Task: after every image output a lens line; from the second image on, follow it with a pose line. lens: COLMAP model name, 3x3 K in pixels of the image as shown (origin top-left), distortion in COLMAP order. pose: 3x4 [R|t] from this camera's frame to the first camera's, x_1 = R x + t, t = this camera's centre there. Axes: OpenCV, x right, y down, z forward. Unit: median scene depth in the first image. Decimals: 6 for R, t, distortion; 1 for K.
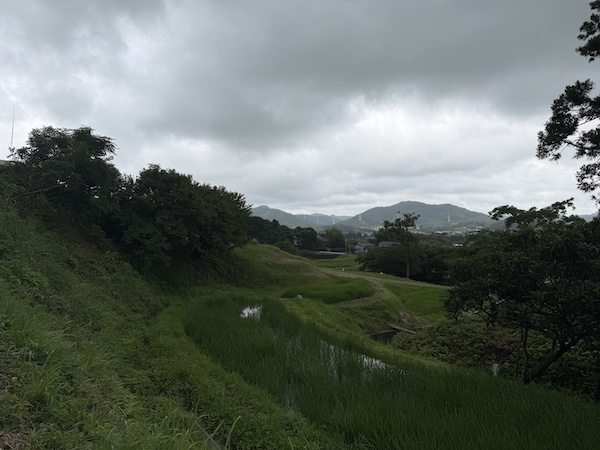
lens RADIAL K [[430.4, 0, 300.0], [0, 430.4, 225.0], [0, 0, 1]] dist [0.013011, 0.000560]
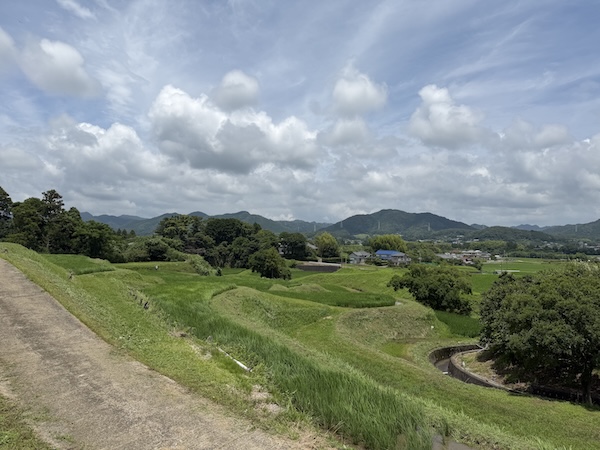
lens RADIAL K [[430.4, 0, 300.0], [0, 430.4, 225.0], [0, 0, 1]] dist [0.013011, 0.000560]
pose [[0.998879, 0.014928, 0.044927, -0.010351], [-0.014251, 0.999781, -0.015354, 0.002530], [-0.045147, 0.014696, 0.998872, 0.149505]]
